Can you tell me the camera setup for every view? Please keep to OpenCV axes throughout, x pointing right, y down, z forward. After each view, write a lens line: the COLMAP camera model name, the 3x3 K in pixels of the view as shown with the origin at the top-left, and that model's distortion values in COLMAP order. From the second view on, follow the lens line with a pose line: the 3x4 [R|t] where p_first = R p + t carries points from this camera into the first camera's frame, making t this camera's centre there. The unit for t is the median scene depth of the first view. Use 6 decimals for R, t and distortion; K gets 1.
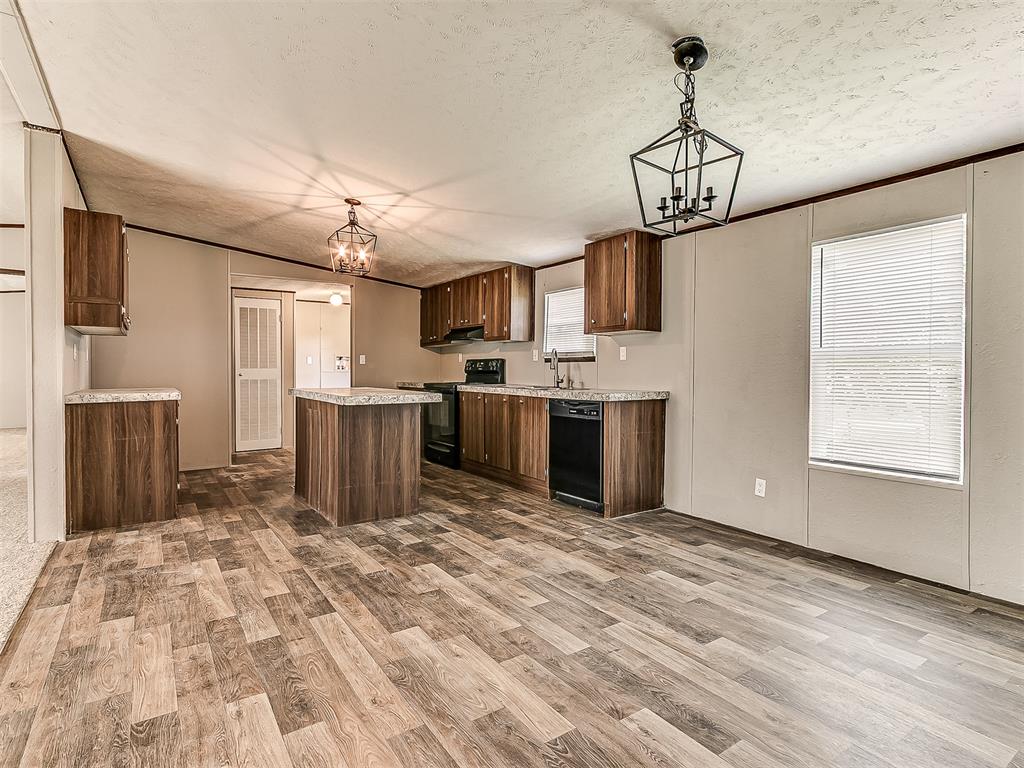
lens RADIAL K [[549.2, 0, 493.2], [0, 549.2, 379.3], [0, 0, 1]] dist [0.000656, -0.001676]
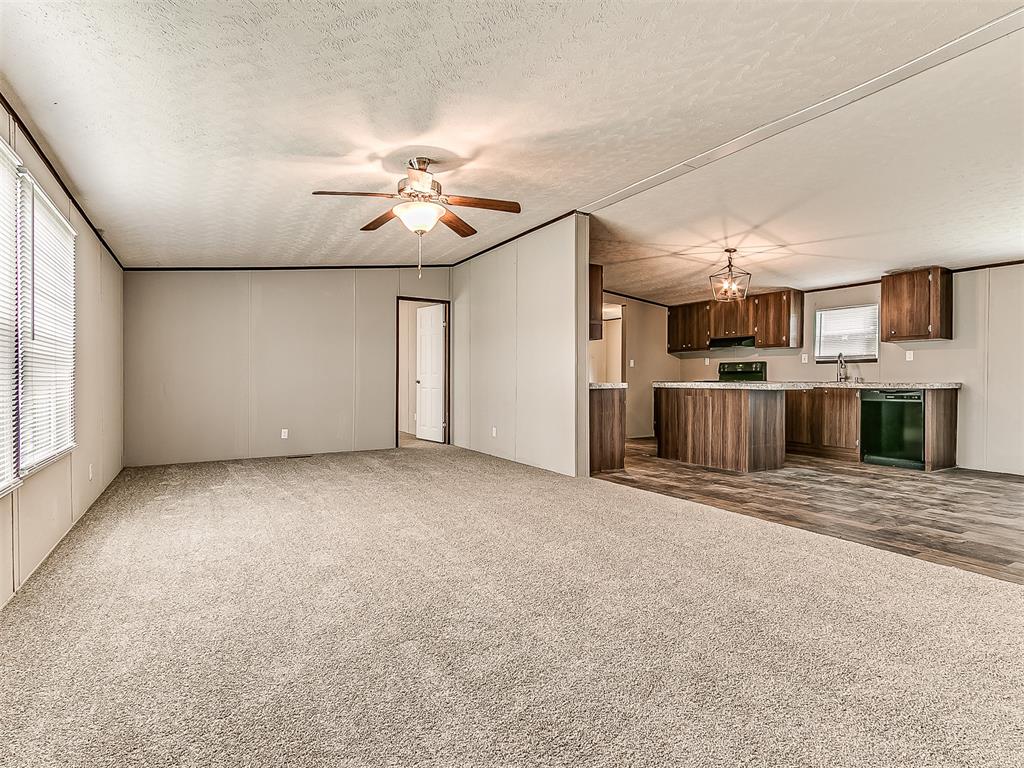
lens RADIAL K [[549.2, 0, 493.2], [0, 549.2, 379.3], [0, 0, 1]] dist [0.000656, -0.001676]
pose [[0.997918, -0.000745, -0.064491, -0.590550], [-0.000382, 0.999847, -0.017461, 0.029074], [0.064494, 0.017449, 0.997766, -0.351728]]
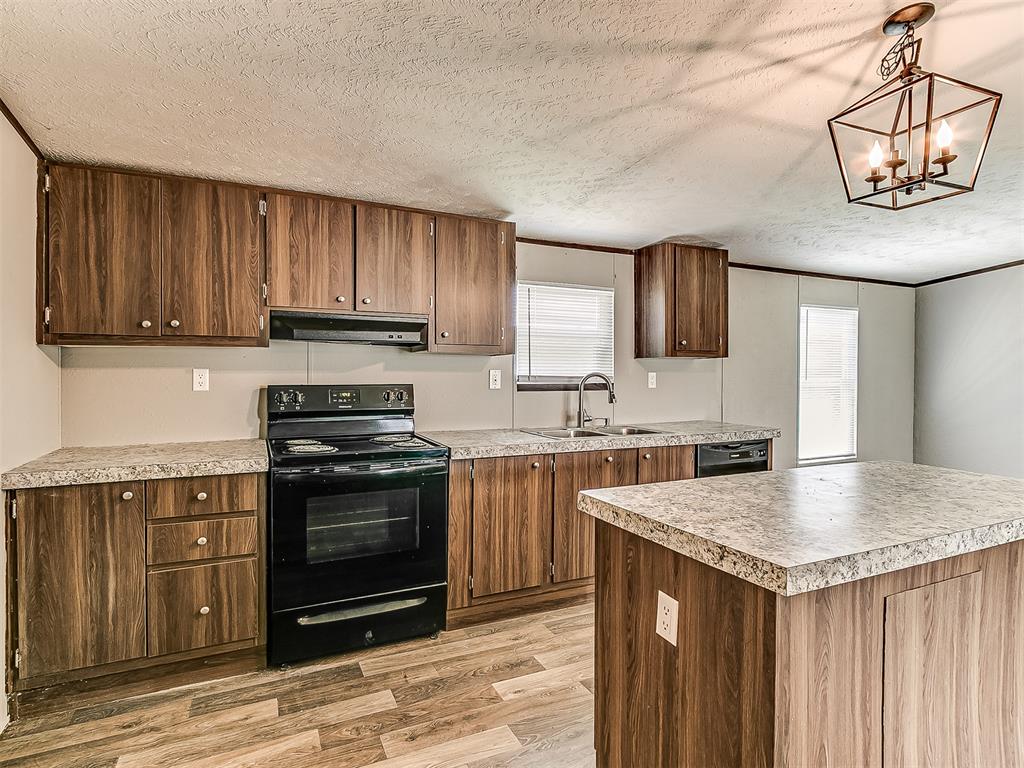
lens RADIAL K [[548.2, 0, 512.0], [0, 548.2, 384.0], [0, 0, 1]] dist [0.000078, -0.001298]
pose [[0.116728, -0.022542, 0.992908, -0.527787], [0.014916, 0.999669, 0.020942, -0.052620], [-0.993052, 0.012366, 0.117026, 0.938519]]
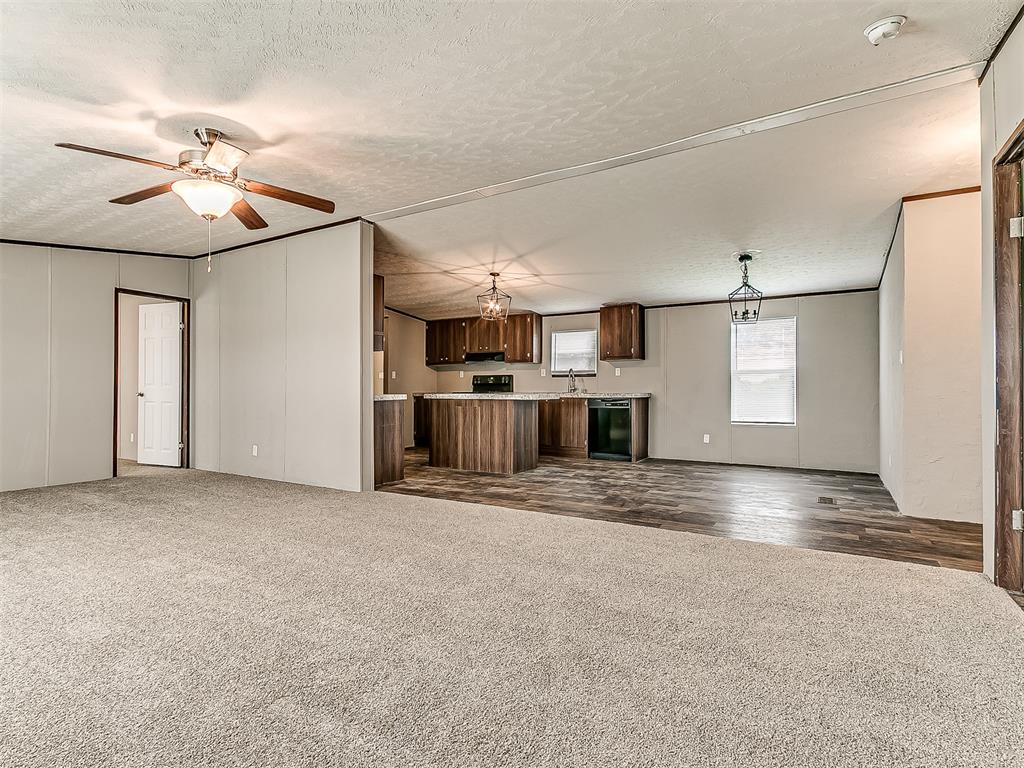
lens RADIAL K [[548.2, 0, 512.0], [0, 548.2, 384.0], [0, 0, 1]] dist [0.000078, -0.001298]
pose [[0.898490, 0.002274, 0.438988, -0.684572], [0.010602, 0.999583, -0.026876, 0.027911], [-0.438866, 0.028801, 0.898091, -0.330869]]
